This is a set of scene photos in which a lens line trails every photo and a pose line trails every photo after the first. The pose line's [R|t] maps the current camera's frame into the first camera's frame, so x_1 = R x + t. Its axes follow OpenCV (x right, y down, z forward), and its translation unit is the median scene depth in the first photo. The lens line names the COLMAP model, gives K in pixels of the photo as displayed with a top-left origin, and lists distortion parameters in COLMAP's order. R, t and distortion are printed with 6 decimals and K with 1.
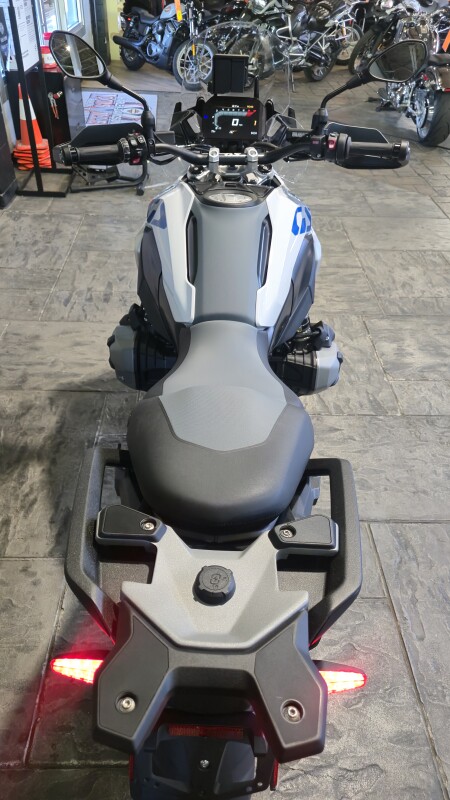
lens RADIAL K [[544.3, 0, 223.7], [0, 544.3, 410.1], [0, 0, 1]] dist [0.023540, -0.006156]
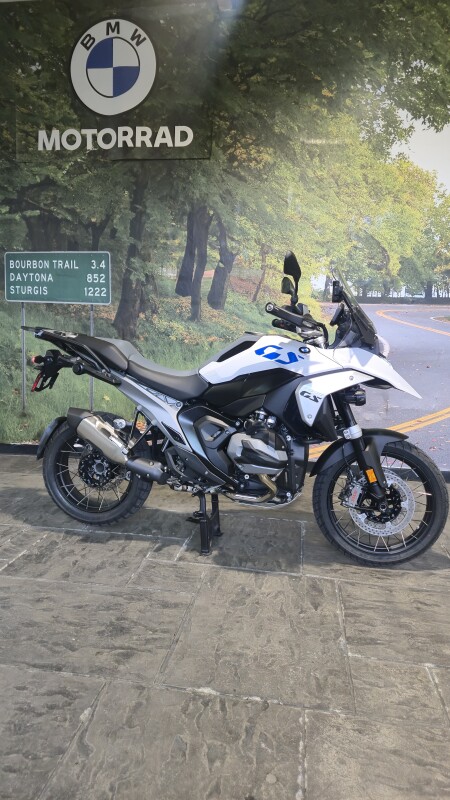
lens RADIAL K [[547.8, 0, 227.8], [0, 547.8, 404.3], [0, 0, 1]] dist [0.065055, -0.054147]
pose [[-0.177499, 0.069962, -0.981631, 1.597166], [-0.671977, 0.720123, 0.172831, -0.386239], [0.718986, 0.690310, -0.080808, 1.020131]]
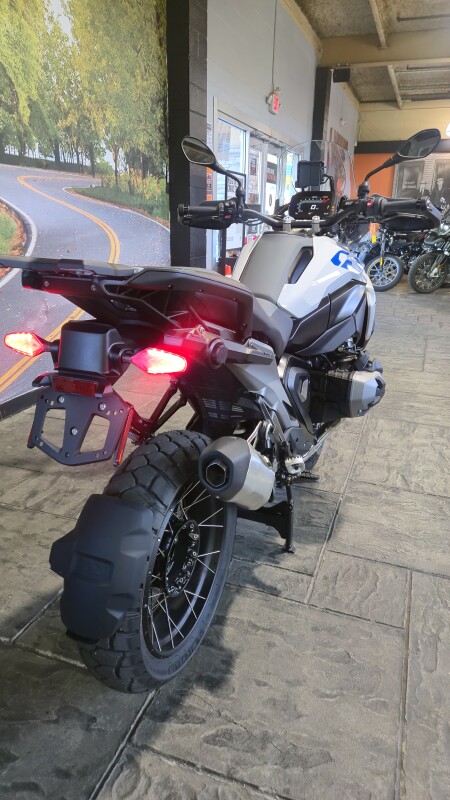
lens RADIAL K [[538.1, 0, 225.9], [0, 538.1, 393.1], [0, 0, 1]] dist [0.067789, -0.048776]
pose [[0.930607, 0.093732, -0.353814, 0.316568], [-0.223410, 0.911159, -0.346233, 0.379385], [0.289928, 0.401252, 0.868872, -0.039248]]
